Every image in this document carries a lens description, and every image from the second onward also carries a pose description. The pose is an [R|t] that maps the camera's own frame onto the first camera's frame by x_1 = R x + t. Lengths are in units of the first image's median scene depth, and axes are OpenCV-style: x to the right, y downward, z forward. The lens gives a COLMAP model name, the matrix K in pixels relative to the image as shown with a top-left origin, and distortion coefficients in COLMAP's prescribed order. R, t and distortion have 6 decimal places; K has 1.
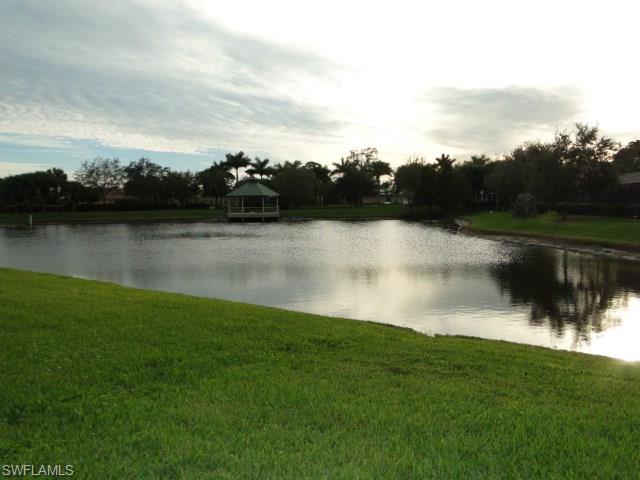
lens RADIAL K [[535.3, 0, 320.0], [0, 535.3, 240.0], [0, 0, 1]] dist [0.006241, -0.003713]
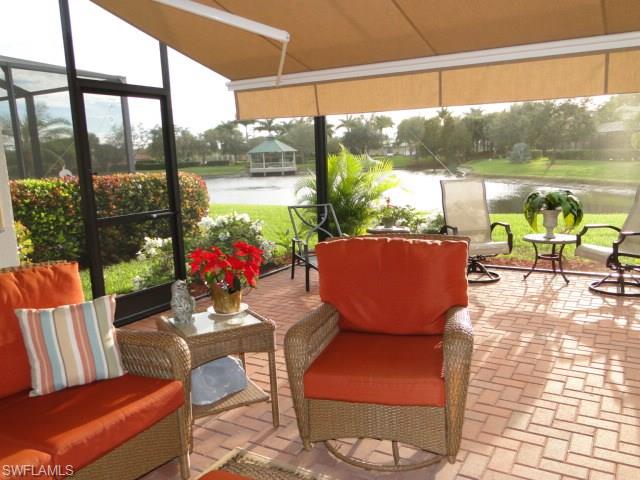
lens RADIAL K [[535.3, 0, 320.0], [0, 535.3, 240.0], [0, 0, 1]] dist [0.006241, -0.003713]
pose [[0.999400, -0.033701, 0.008000, -0.041015], [0.032891, 0.995767, 0.085825, 0.005634], [-0.010859, -0.085511, 0.996278, -0.103824]]
